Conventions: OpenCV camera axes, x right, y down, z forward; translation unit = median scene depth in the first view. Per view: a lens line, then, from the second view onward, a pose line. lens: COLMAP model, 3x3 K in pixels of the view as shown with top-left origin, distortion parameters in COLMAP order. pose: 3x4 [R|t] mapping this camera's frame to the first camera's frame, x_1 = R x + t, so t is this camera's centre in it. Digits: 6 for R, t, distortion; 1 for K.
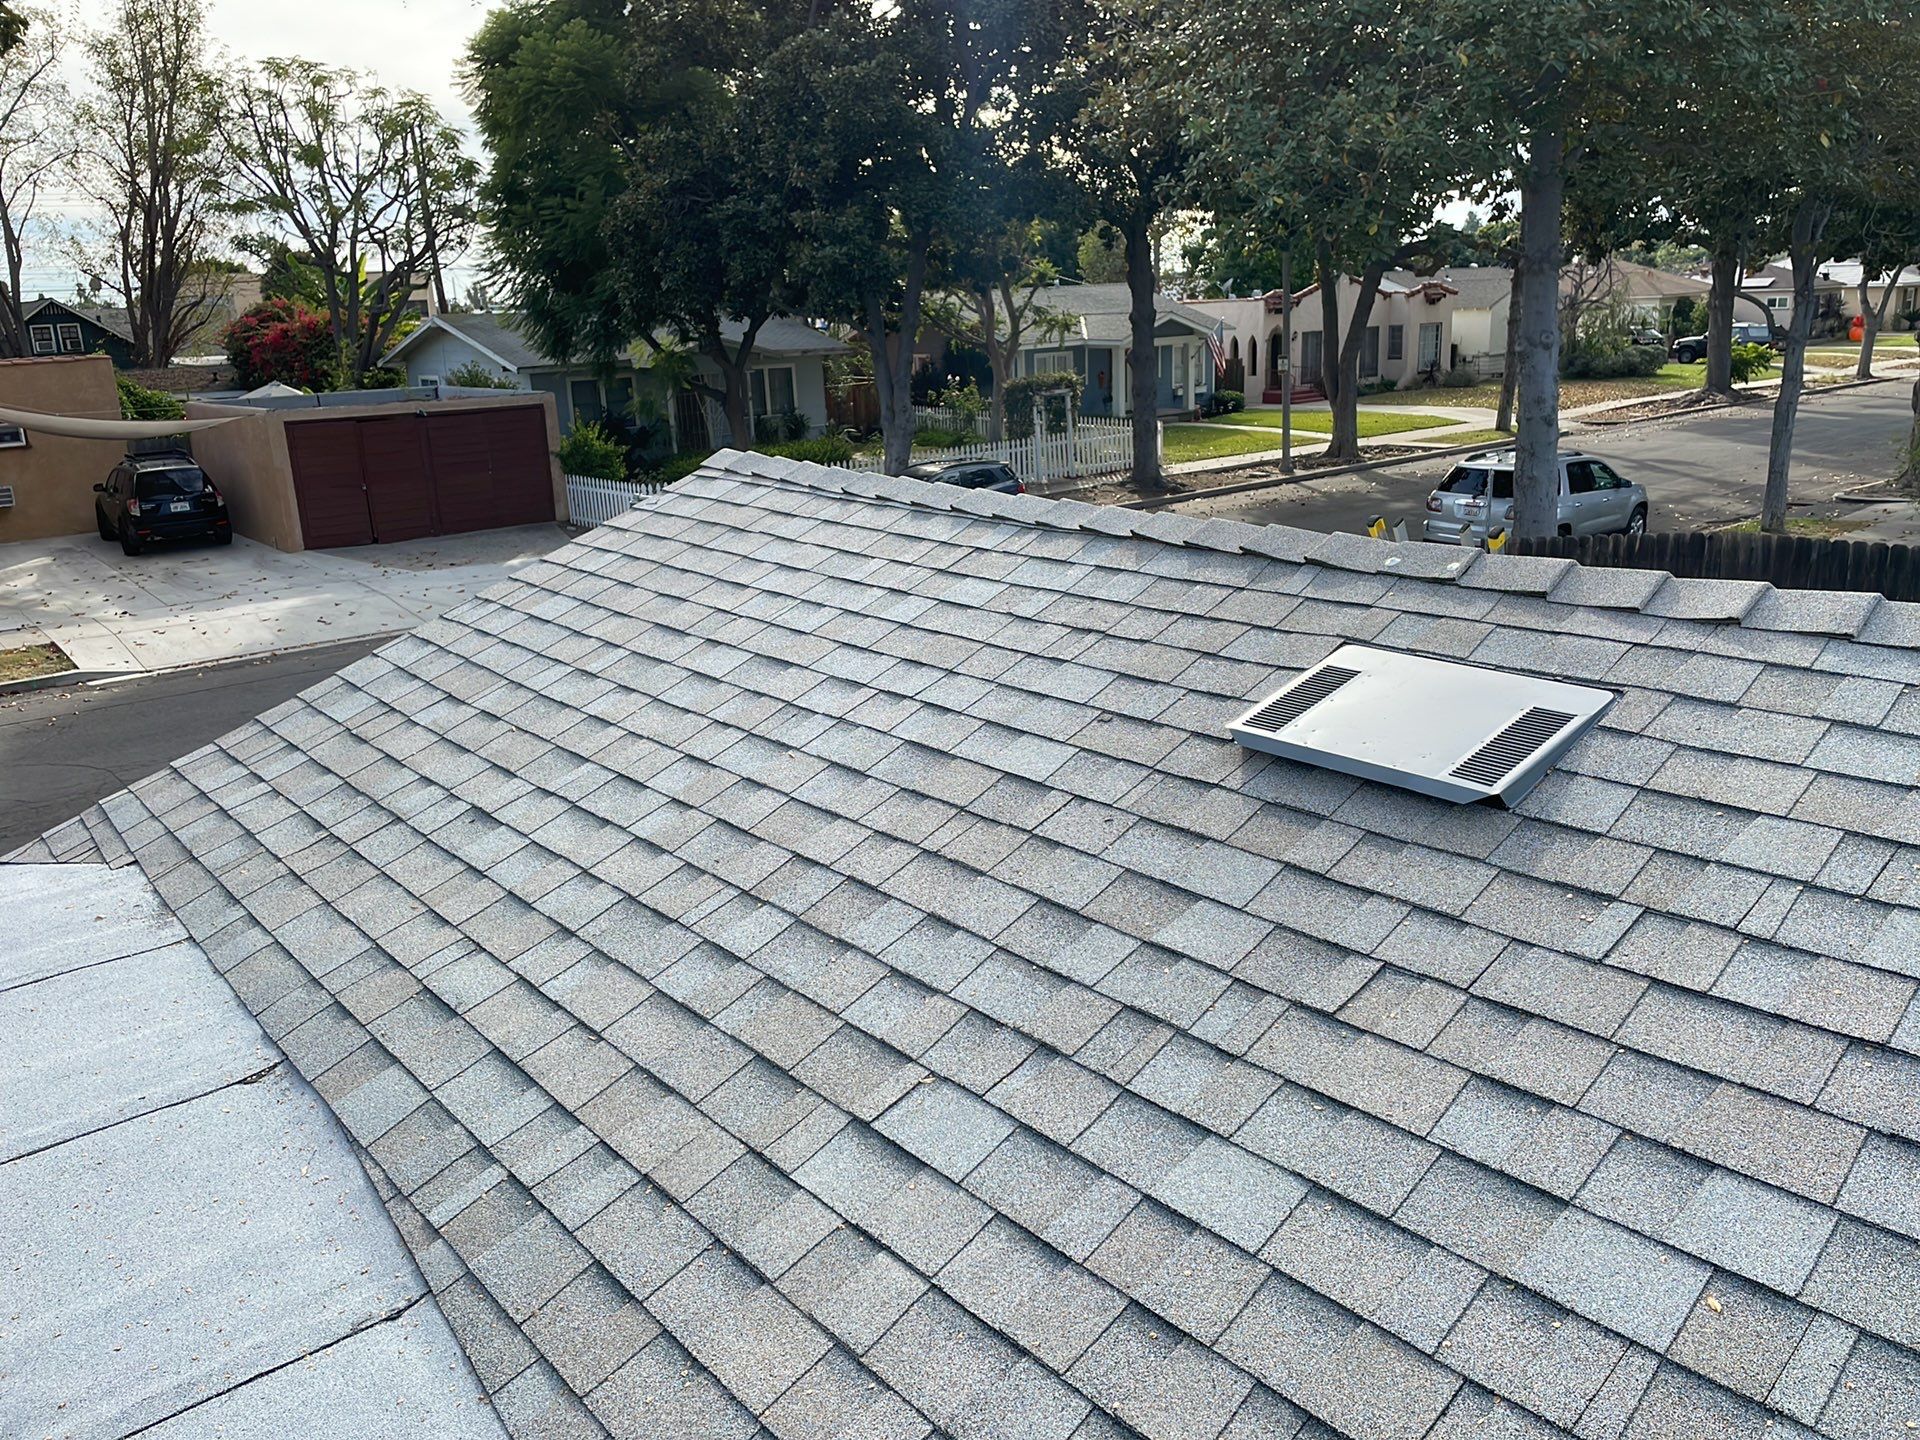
lens RADIAL K [[1440.8, 0, 951.4], [0, 1440.8, 685.7], [0, 0, 1]] dist [0.083555, -0.108256]
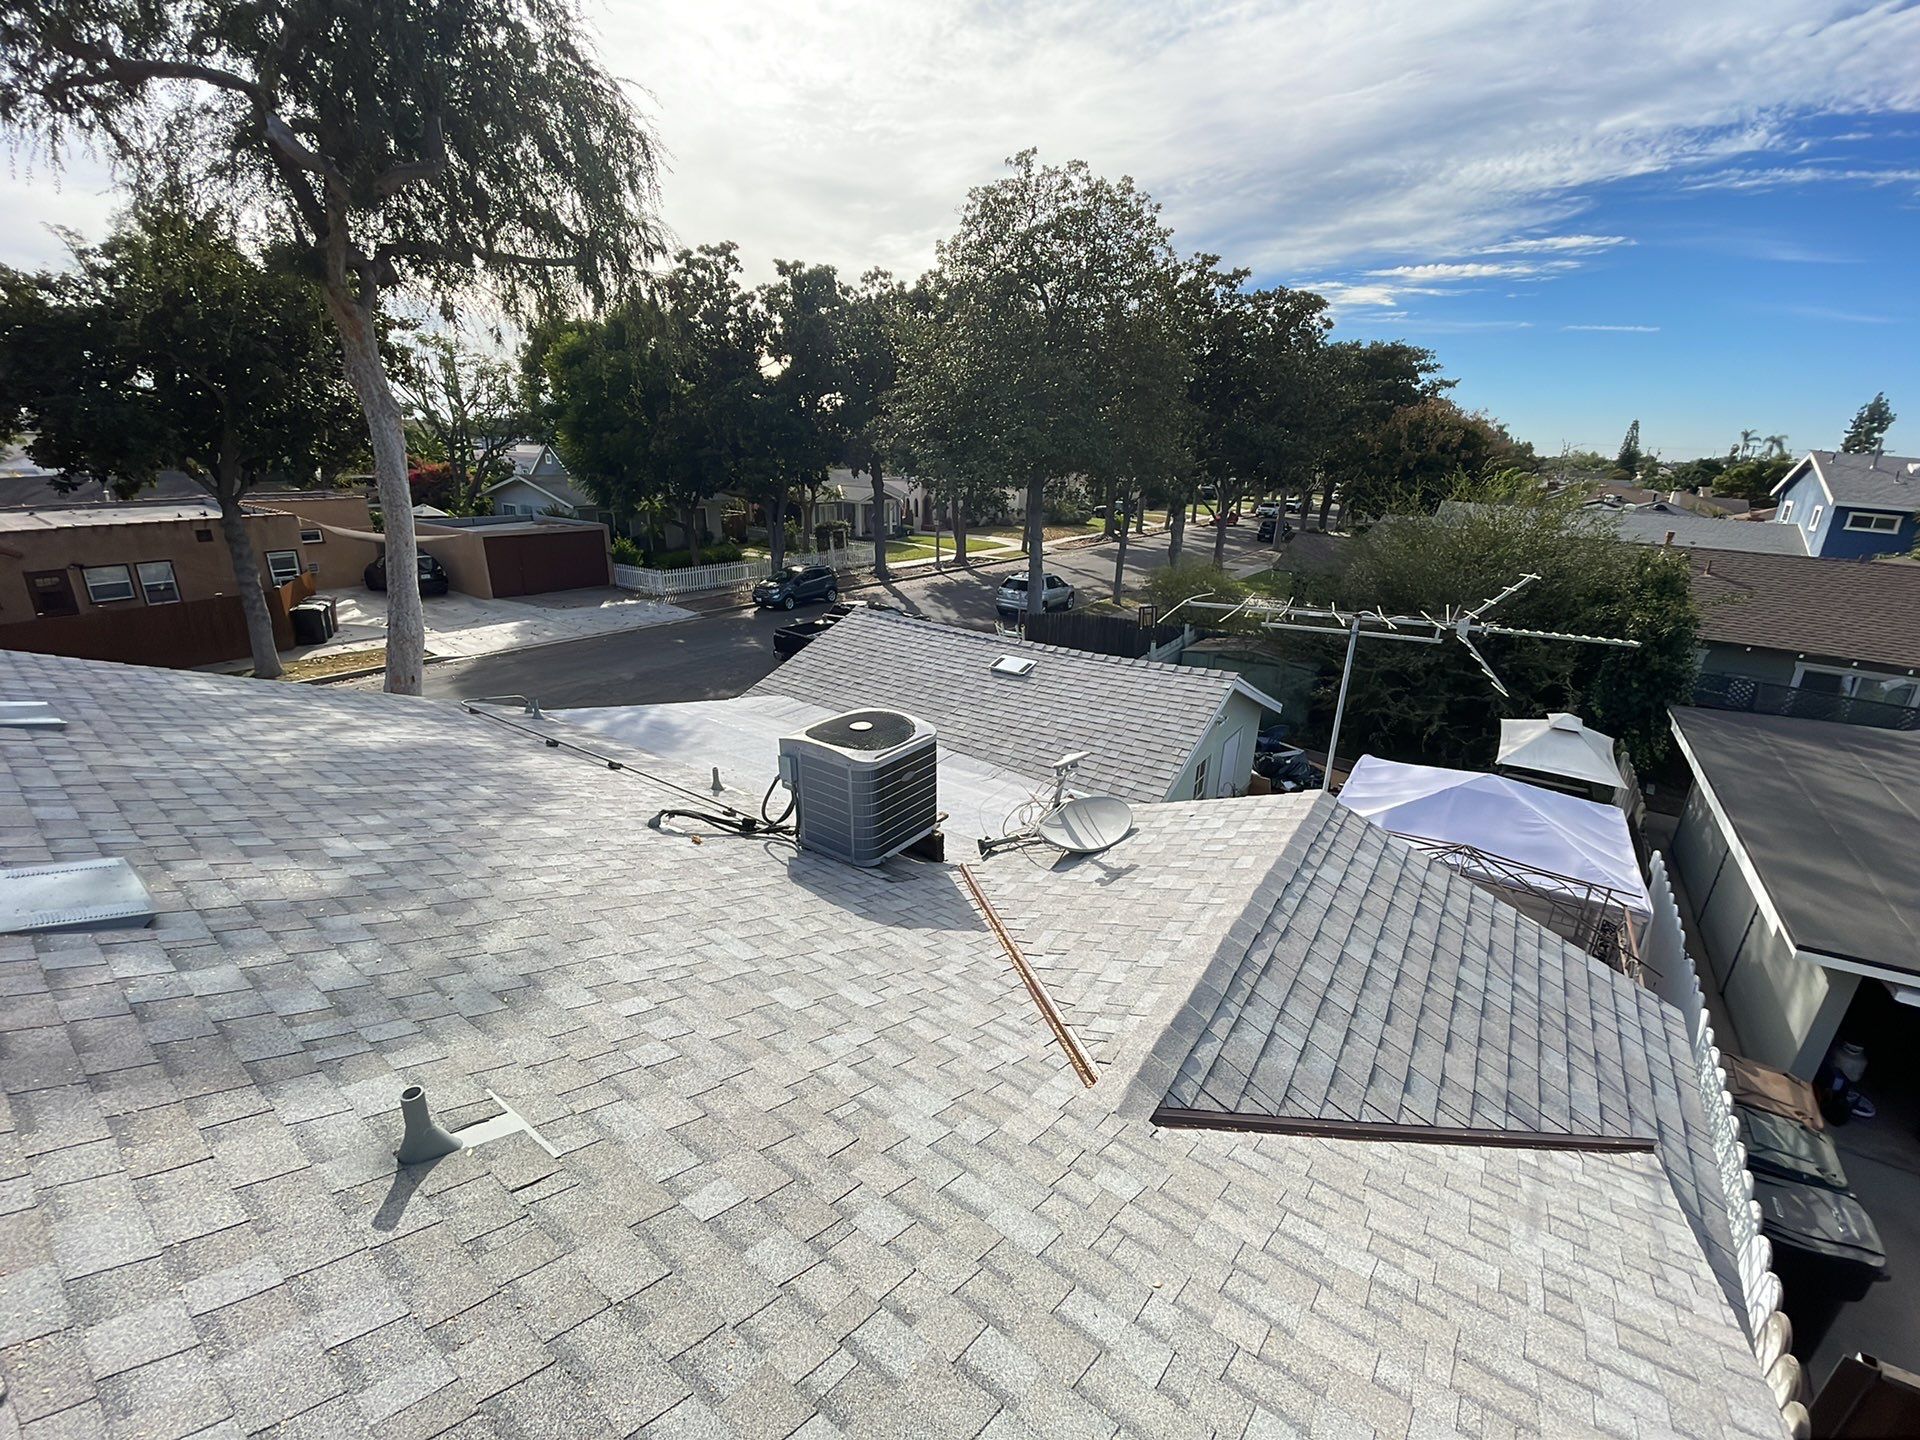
lens RADIAL K [[780.8, 0, 948.8], [0, 780.8, 717.4], [0, 0, 1]] dist [0.024157, -0.019384]
pose [[0.964776, -0.023597, 0.262011, -0.636380], [0.004798, 0.997382, 0.072158, 0.000563], [-0.263027, -0.068359, 0.962364, -1.680329]]
